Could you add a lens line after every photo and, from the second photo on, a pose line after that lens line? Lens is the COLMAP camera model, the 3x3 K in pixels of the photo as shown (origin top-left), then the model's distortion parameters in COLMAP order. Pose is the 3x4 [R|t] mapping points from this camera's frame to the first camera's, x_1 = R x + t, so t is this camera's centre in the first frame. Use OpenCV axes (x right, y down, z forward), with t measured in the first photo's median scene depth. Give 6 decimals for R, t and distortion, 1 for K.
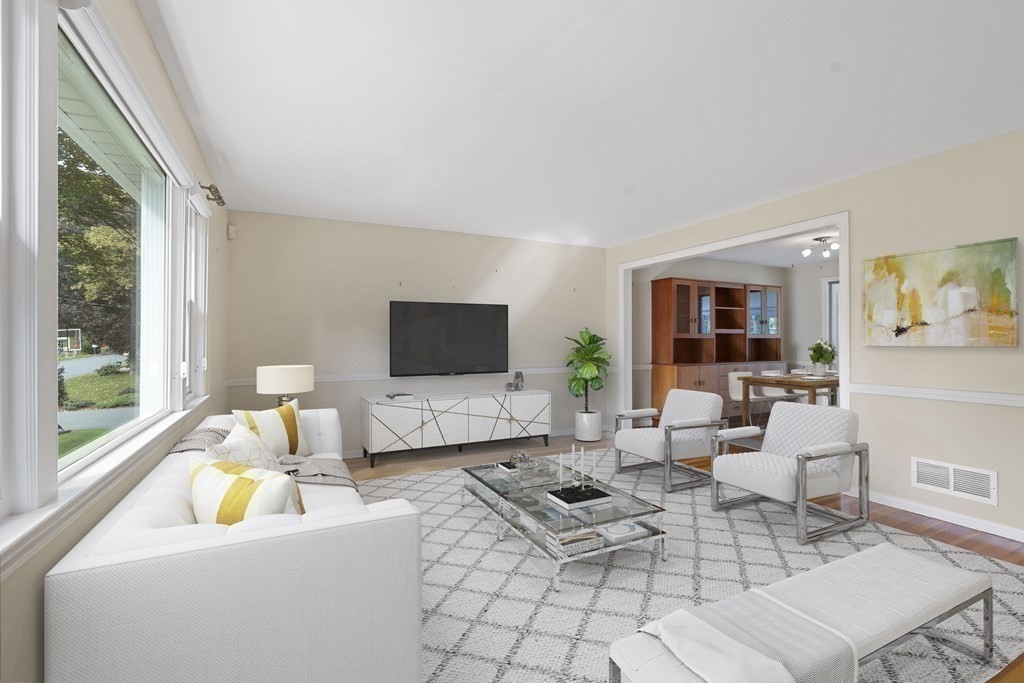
lens RADIAL K [[460.2, 0, 510.6], [0, 460.2, 339.8], [0, 0, 1]] dist [-0.002359, 0.000373]
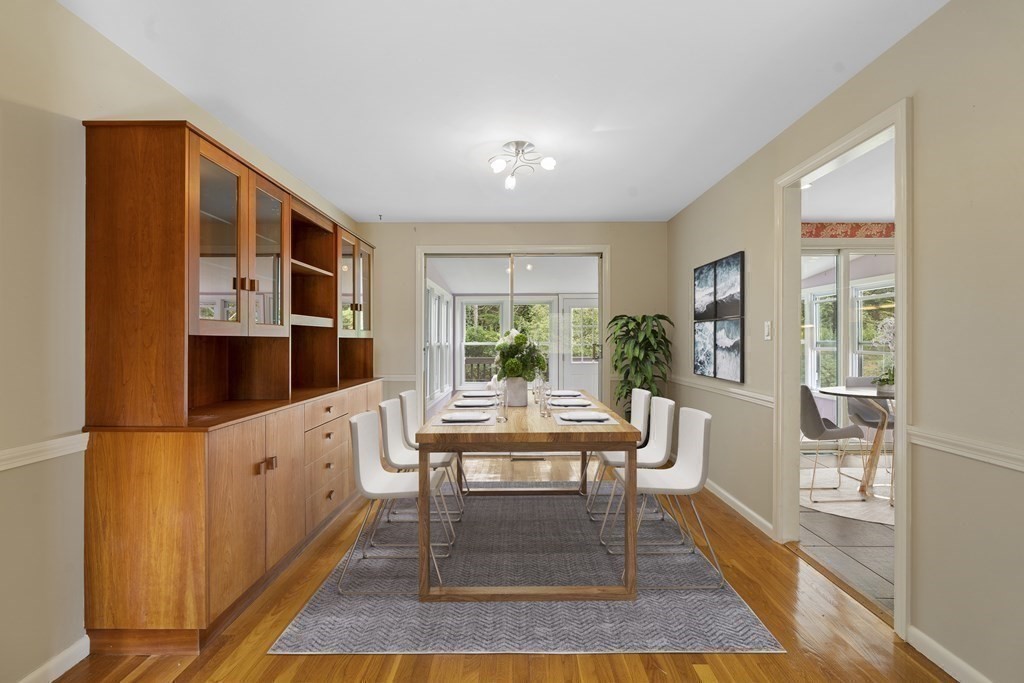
lens RADIAL K [[460.2, 0, 513.4], [0, 460.2, 344.6], [0, 0, 1]] dist [-0.002359, 0.000373]
pose [[0.444569, -0.004344, 0.895734, 0.168856], [-0.004976, 0.999961, 0.007319, -0.000540], [-0.895731, -0.007711, 0.444530, 0.626796]]
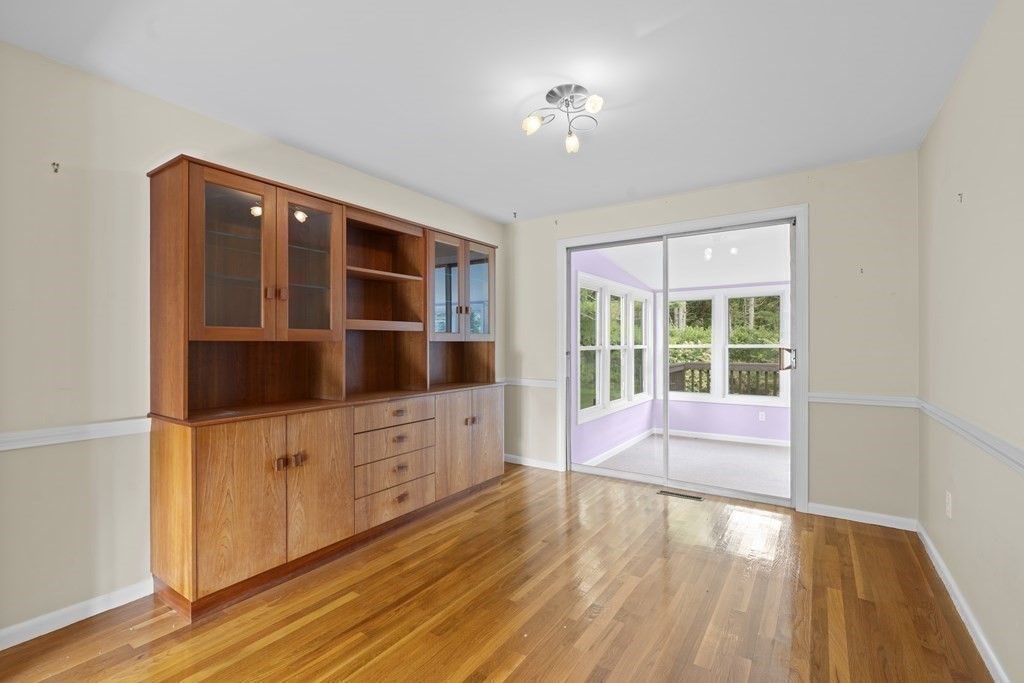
lens RADIAL K [[460.2, 0, 516.4], [0, 460.2, 347.5], [0, 0, 1]] dist [-0.002359, 0.000373]
pose [[0.866607, -0.004082, 0.498974, 0.355889], [-0.001140, 0.999948, 0.010160, -0.002022], [-0.498989, -0.009373, 0.866557, 0.542690]]
